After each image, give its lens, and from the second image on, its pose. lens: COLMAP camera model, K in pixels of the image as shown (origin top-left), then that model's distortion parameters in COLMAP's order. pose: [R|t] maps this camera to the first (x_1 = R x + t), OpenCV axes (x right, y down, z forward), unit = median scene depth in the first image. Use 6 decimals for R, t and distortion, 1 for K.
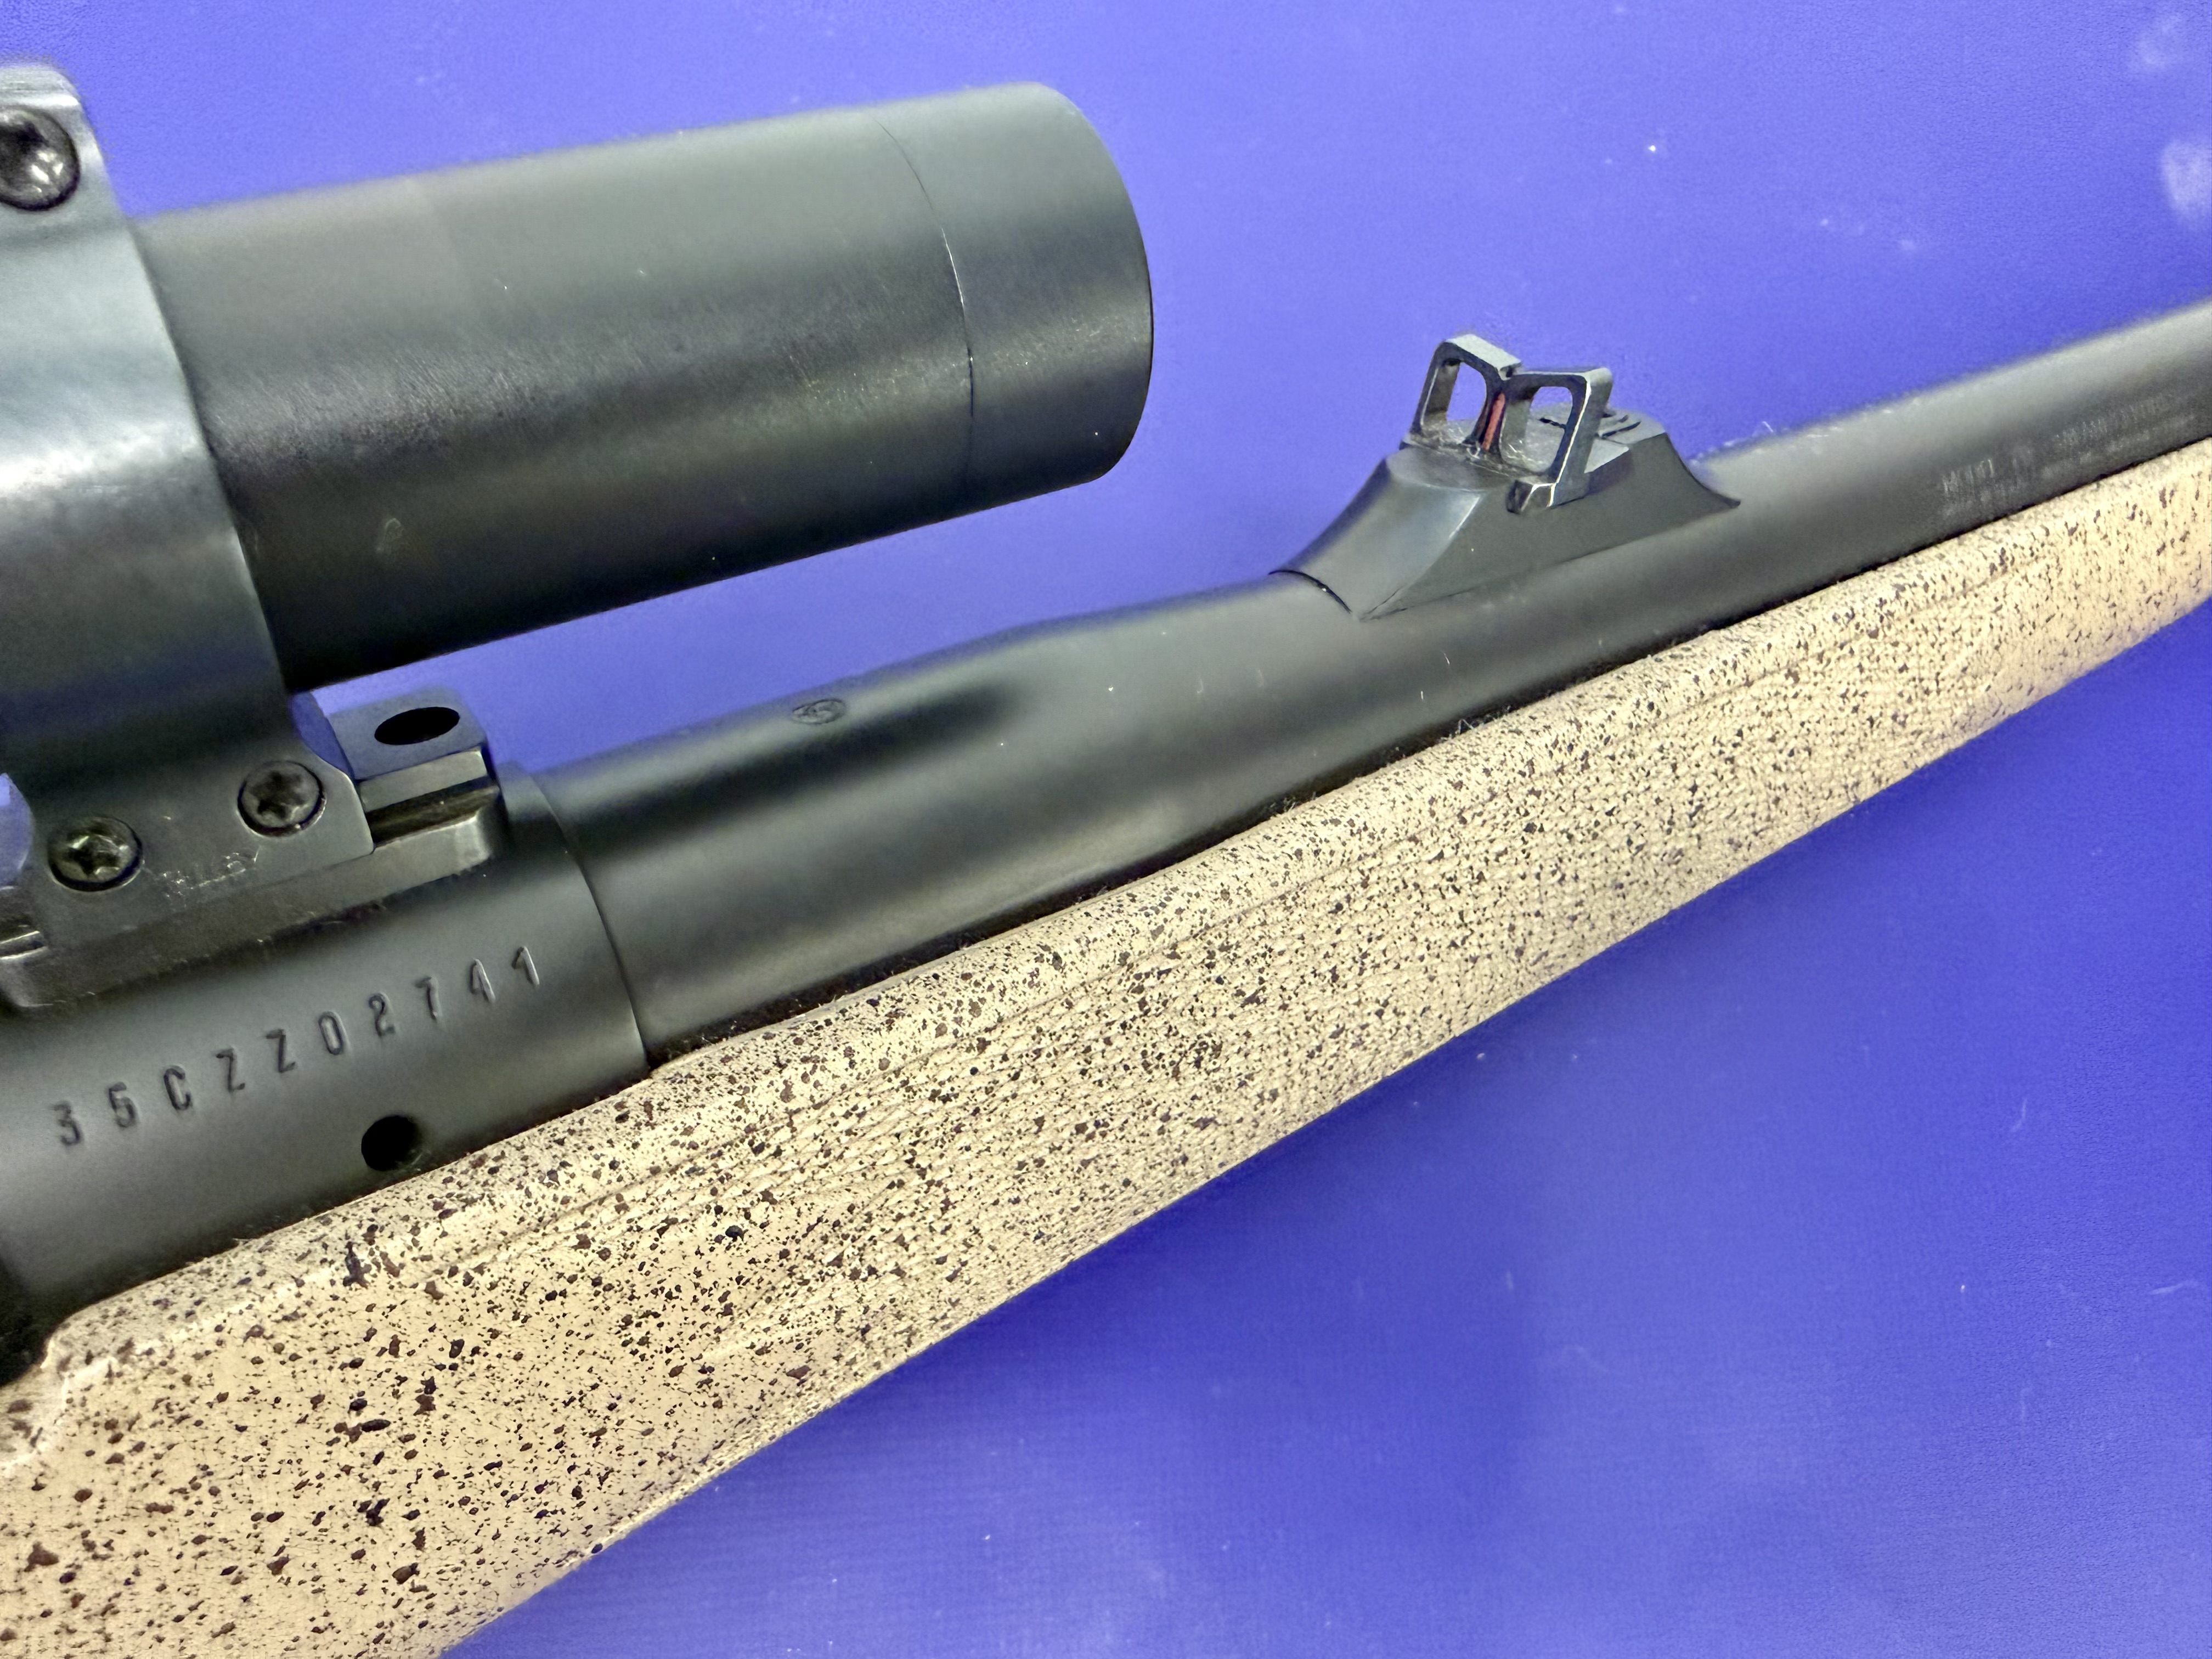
lens RADIAL K [[1603.2, 0, 992.9], [0, 1603.2, 832.0], [0, 0, 1]] dist [-0.010013, 0.002796]
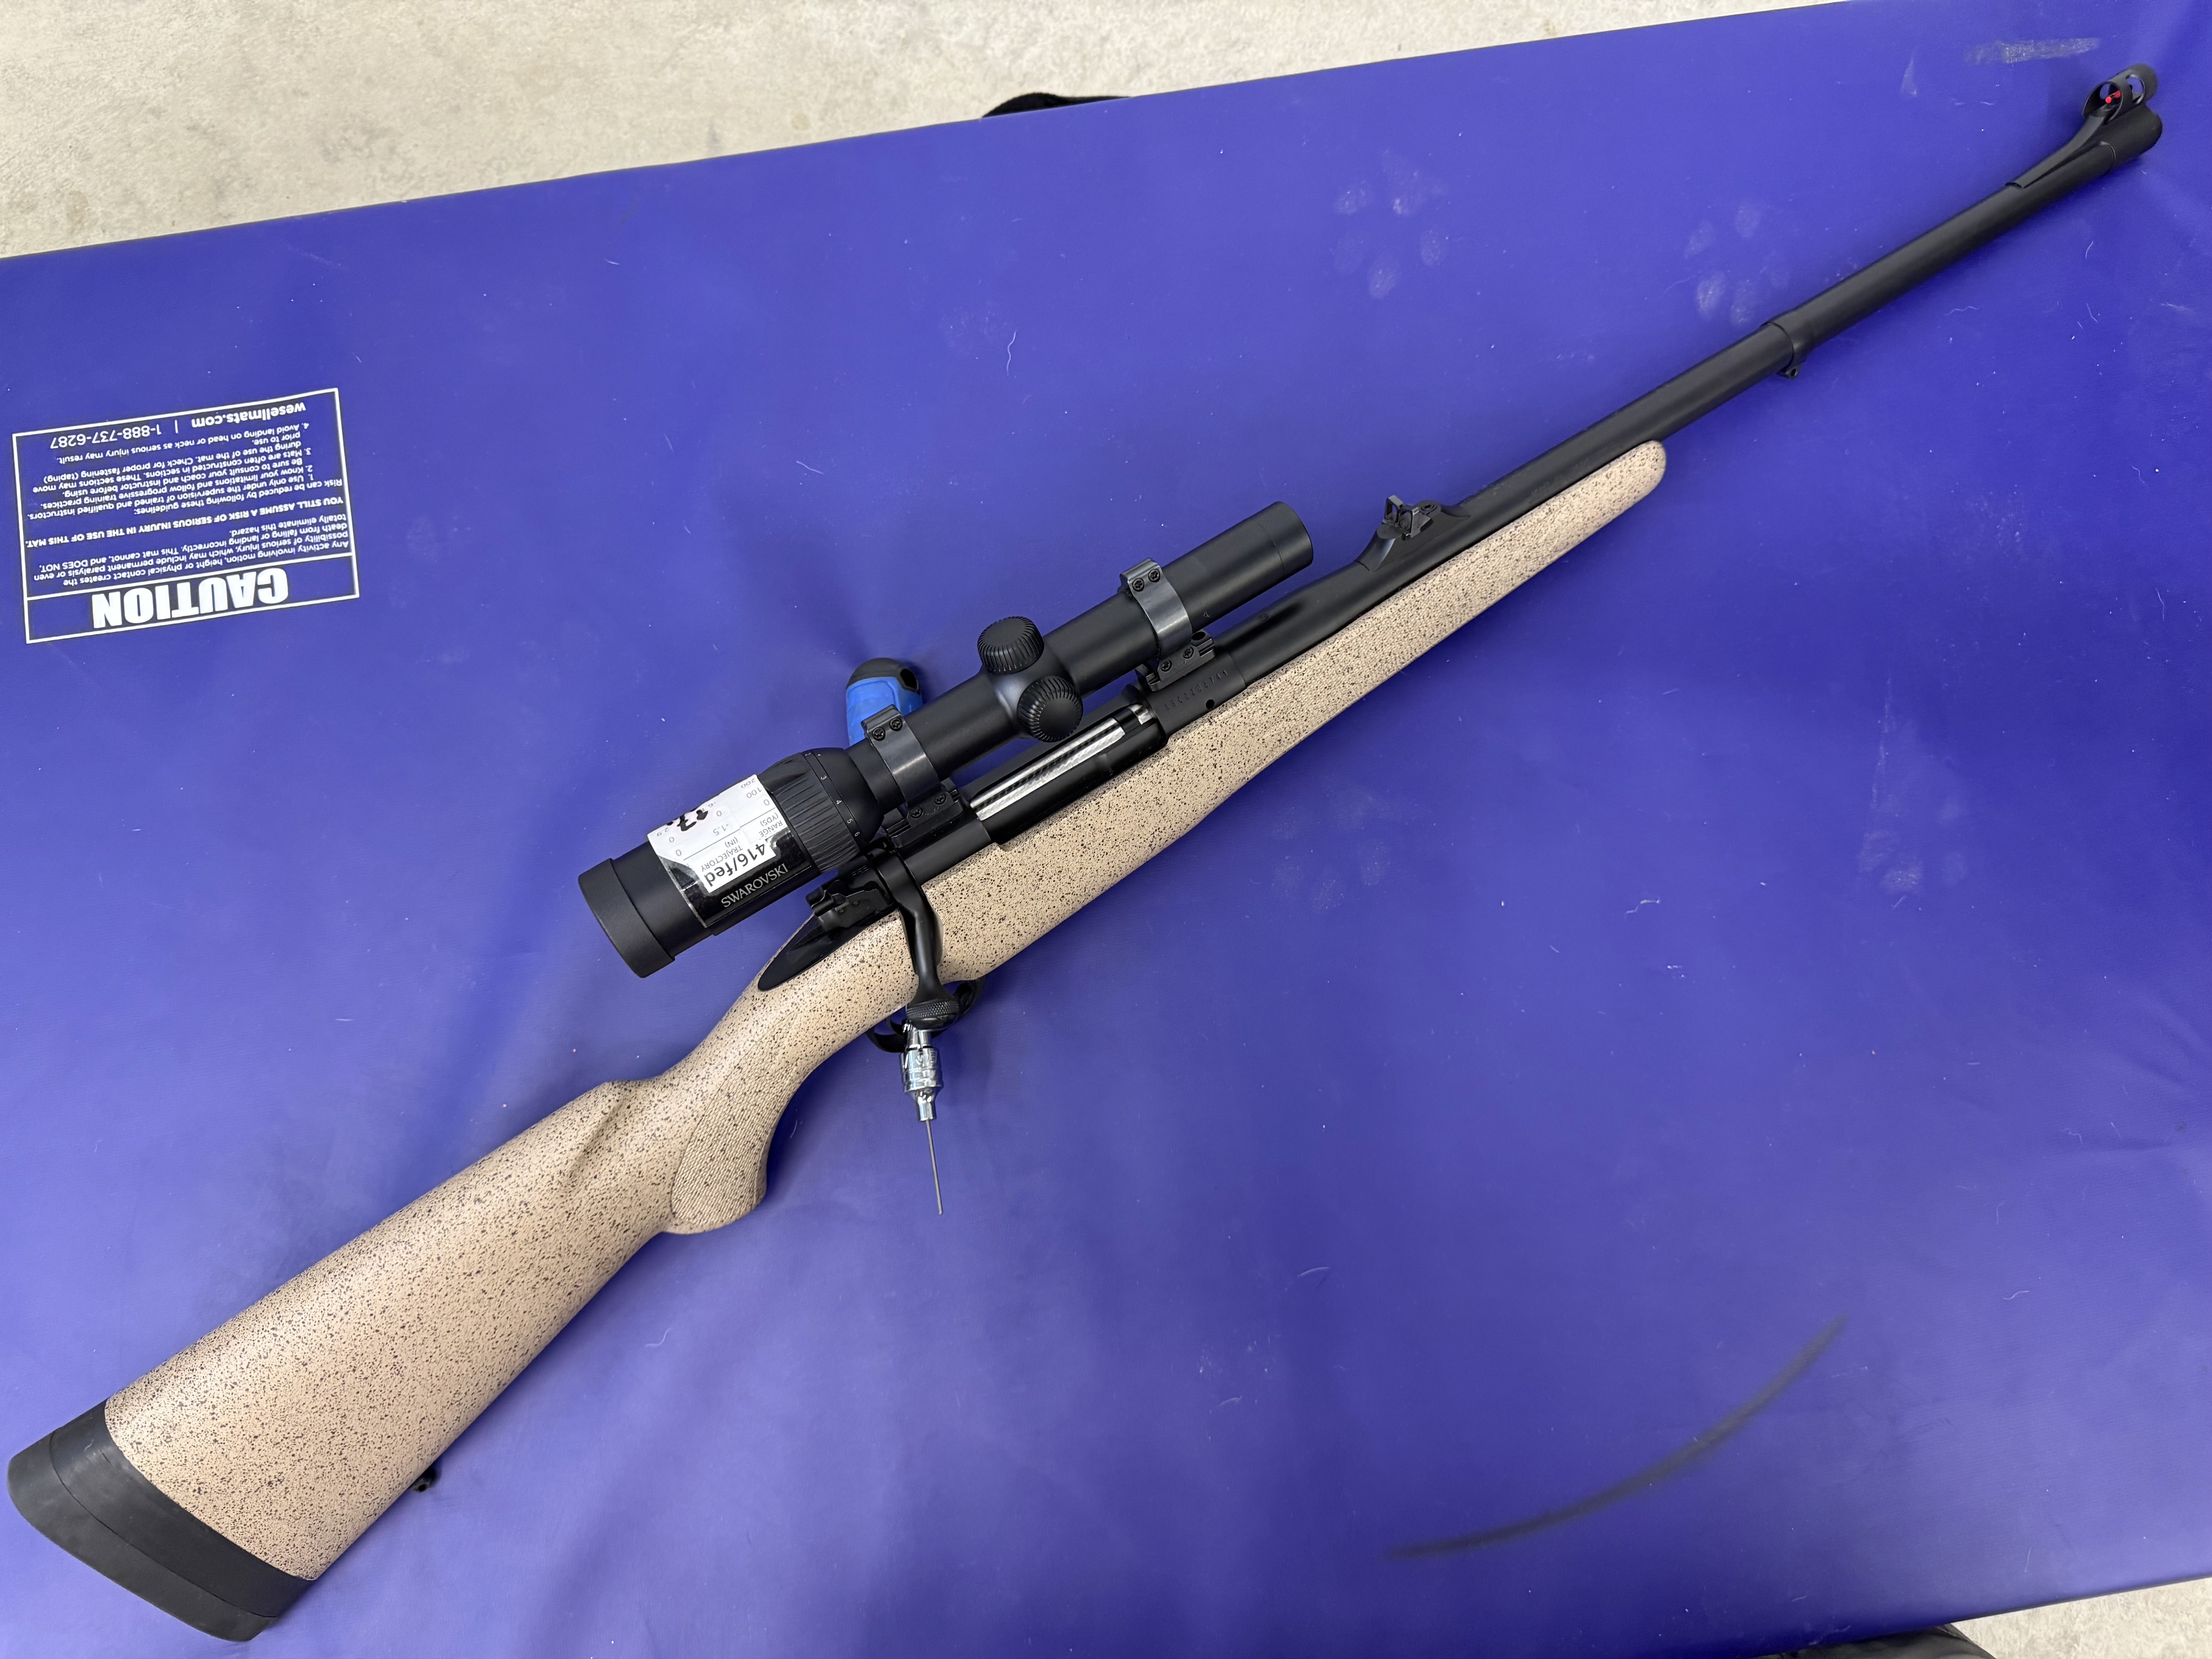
lens RADIAL K [[1549.7, 0, 1106.0], [0, 1549.7, 829.5], [0, 0, 1]] dist [0.025351, -0.011241]
pose [[0.972275, -0.148129, -0.180937, 0.219811], [0.179521, 0.968665, 0.171641, -0.388127], [0.149843, -0.199364, 0.968401, -4.389095]]
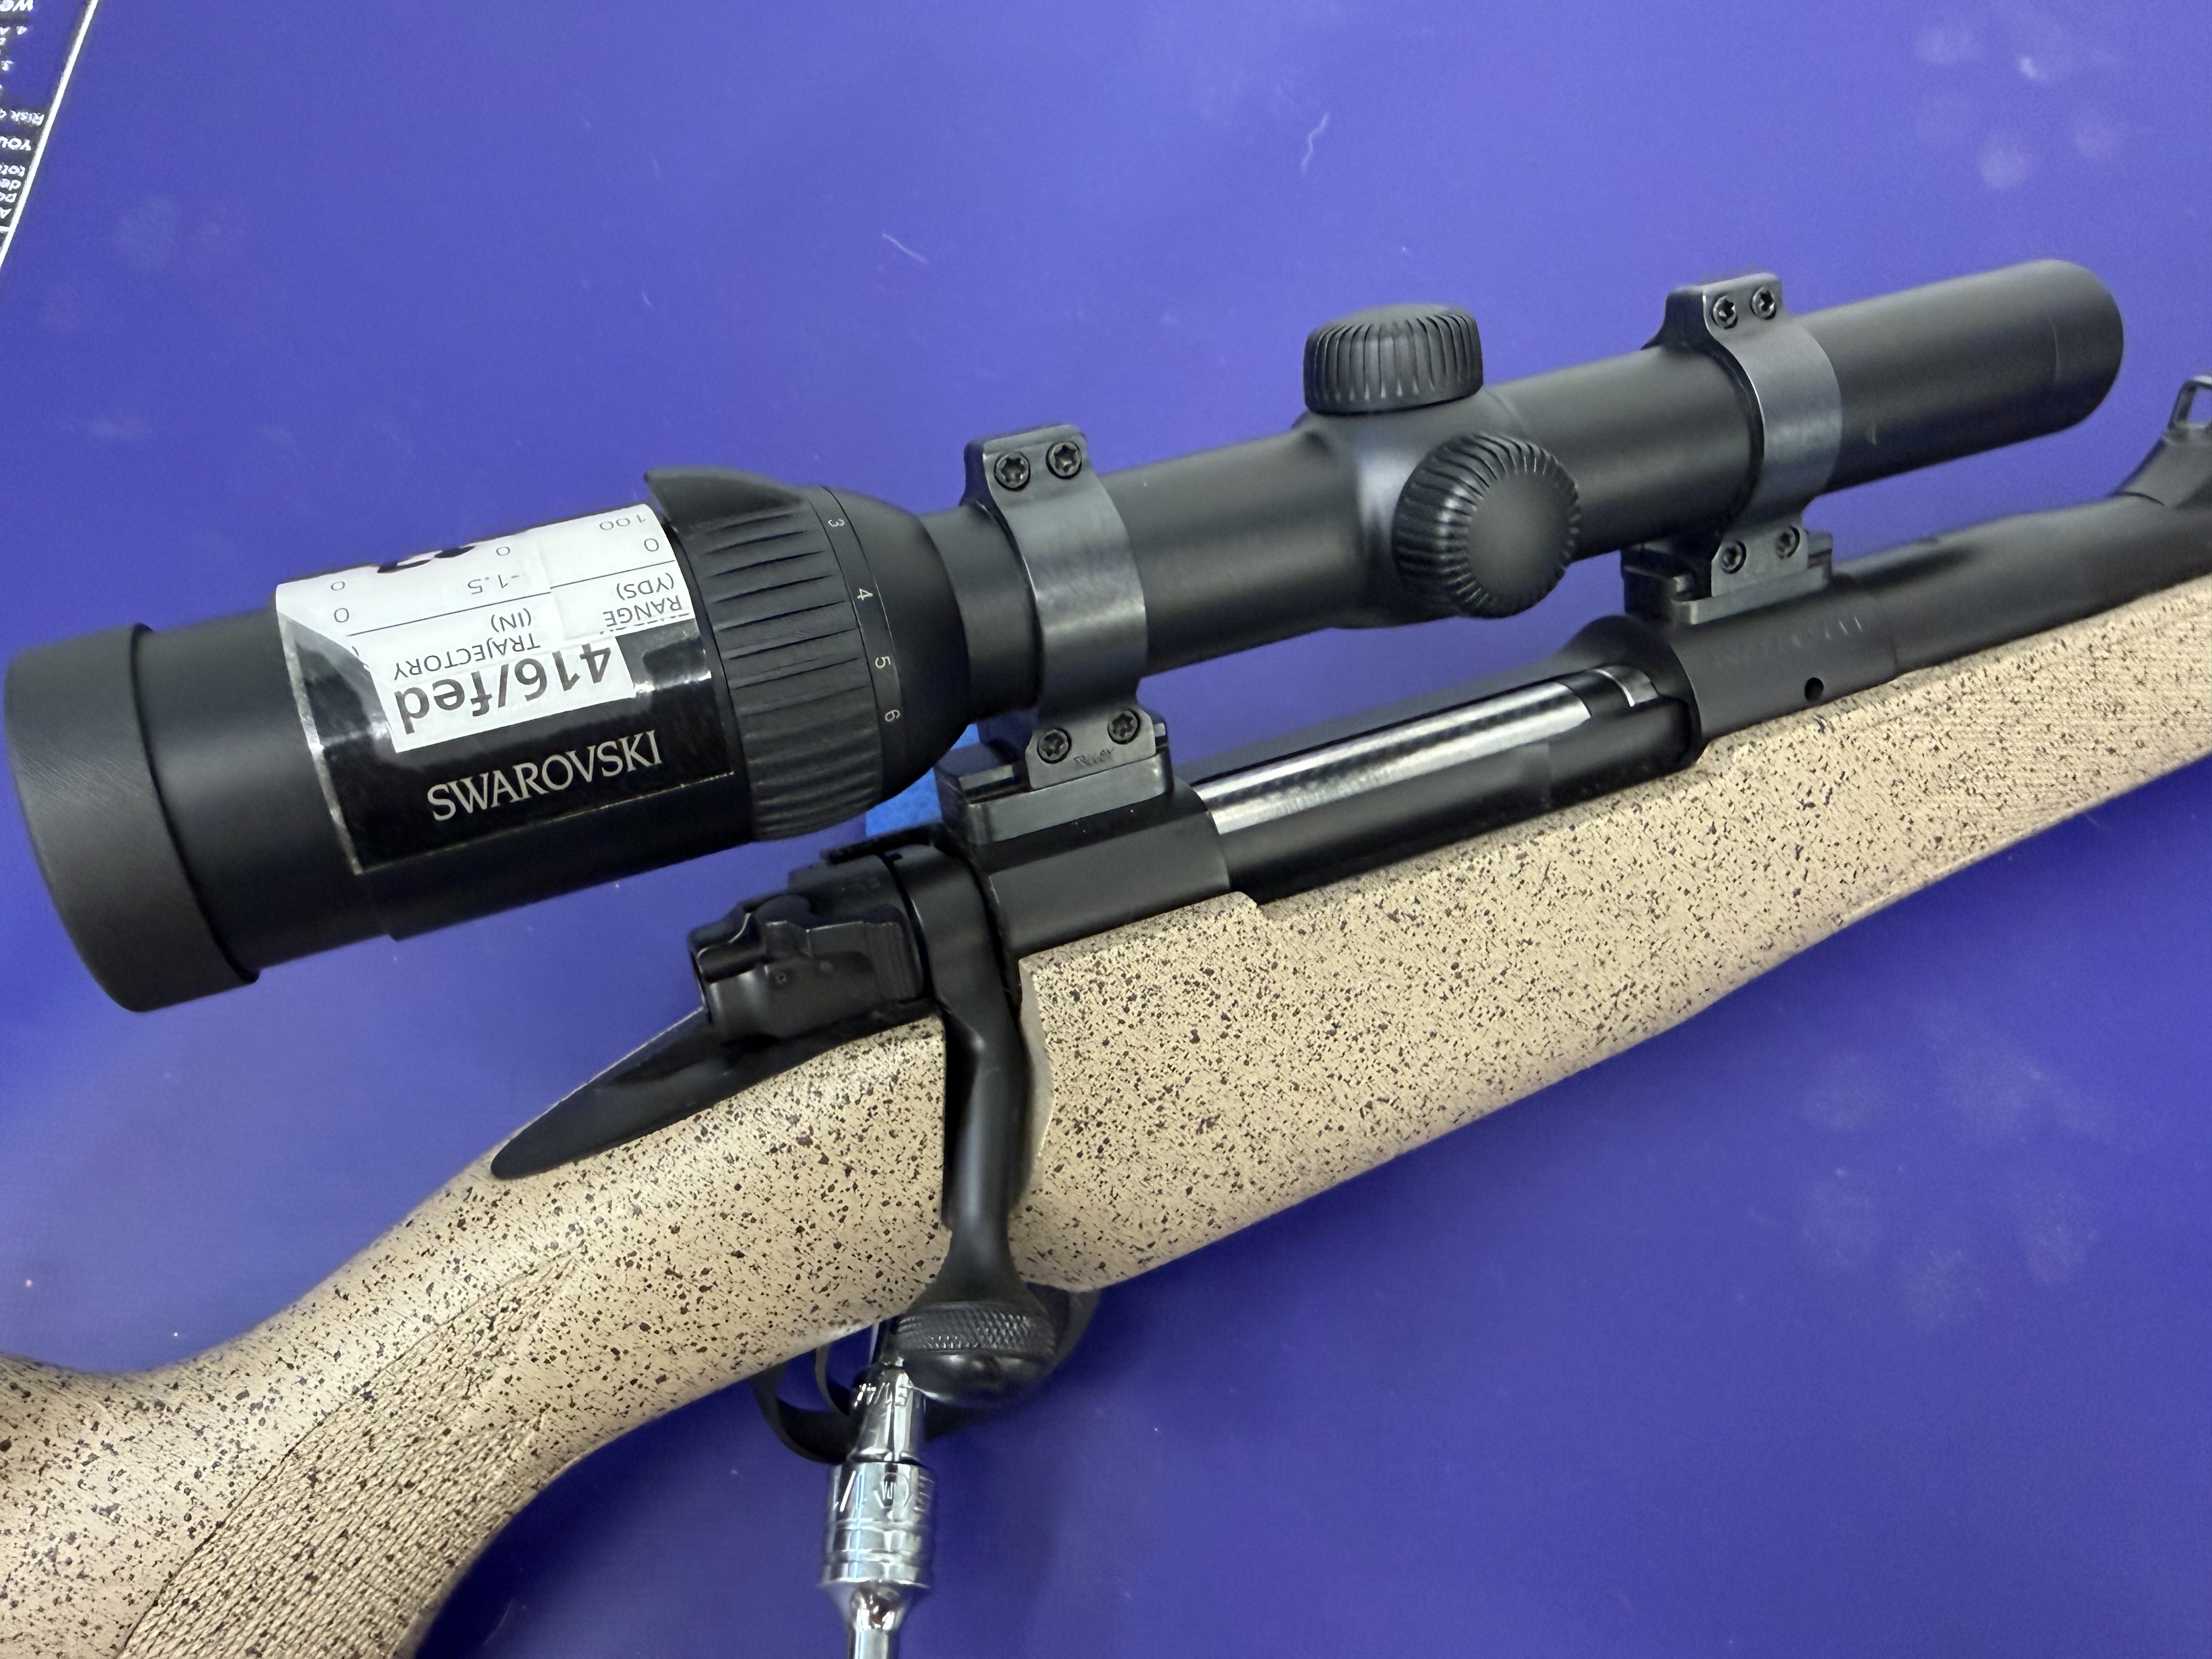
lens RADIAL K [[1603.2, 0, 992.9], [0, 1603.2, 832.0], [0, 0, 1]] dist [-0.010013, 0.002796]
pose [[0.980820, -0.012358, -0.194523, -0.990430], [-0.013120, 0.991539, -0.129144, 0.648504], [0.194473, 0.129219, 0.972359, -1.391206]]
